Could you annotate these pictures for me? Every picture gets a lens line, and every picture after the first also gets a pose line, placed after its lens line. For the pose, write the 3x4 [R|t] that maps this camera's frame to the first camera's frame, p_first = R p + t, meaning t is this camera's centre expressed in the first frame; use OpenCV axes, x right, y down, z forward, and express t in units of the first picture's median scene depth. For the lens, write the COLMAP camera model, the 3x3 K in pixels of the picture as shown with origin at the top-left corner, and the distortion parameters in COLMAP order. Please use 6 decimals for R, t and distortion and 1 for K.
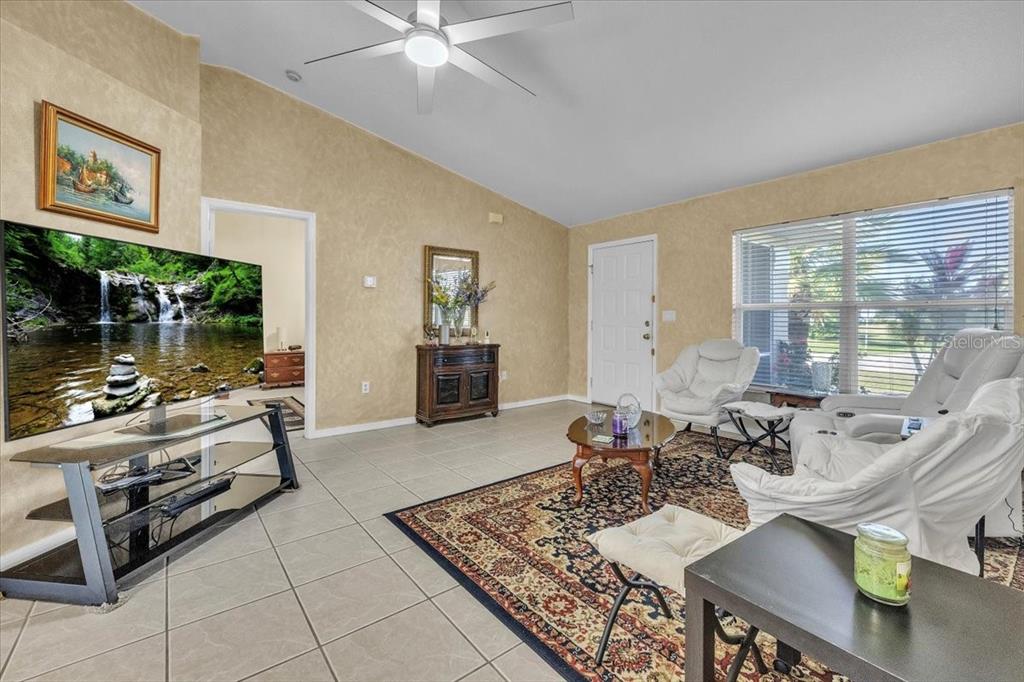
lens RADIAL K [[441.5, 0, 514.5], [0, 441.5, 325.6], [0, 0, 1]] dist [-0.001210, -0.000075]
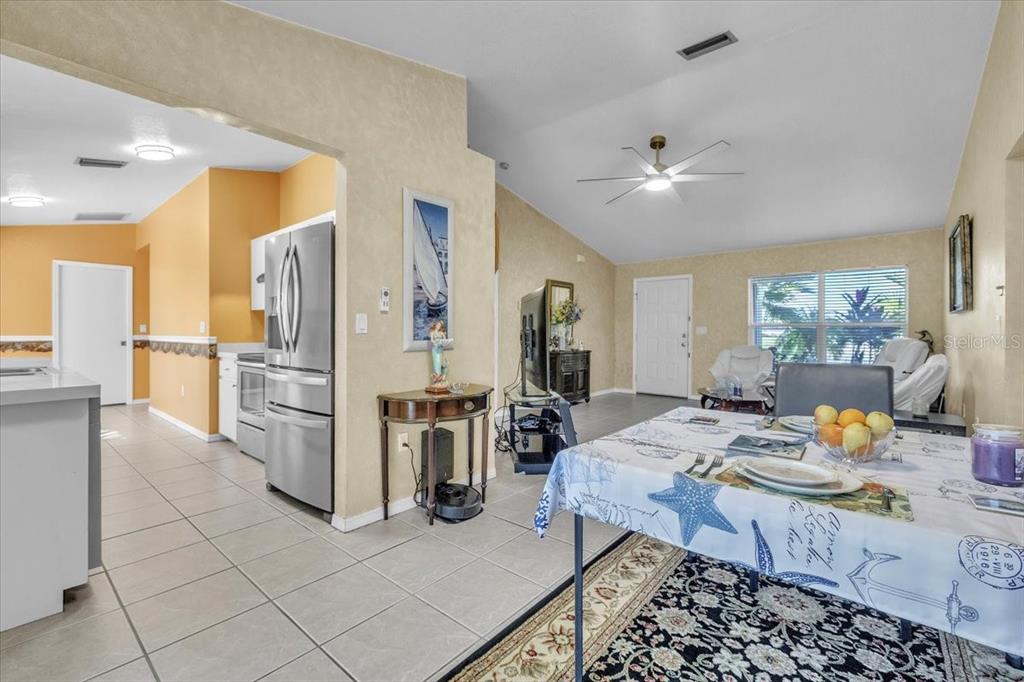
lens RADIAL K [[445.5, 0, 512.0], [0, 445.5, 341.0], [0, 0, 1]] dist [0.004053, 0.000130]
pose [[0.979173, -0.001834, 0.203017, -0.095204], [0.000843, 0.999987, 0.004971, 0.000894], [-0.203024, -0.004696, 0.979163, -0.055491]]
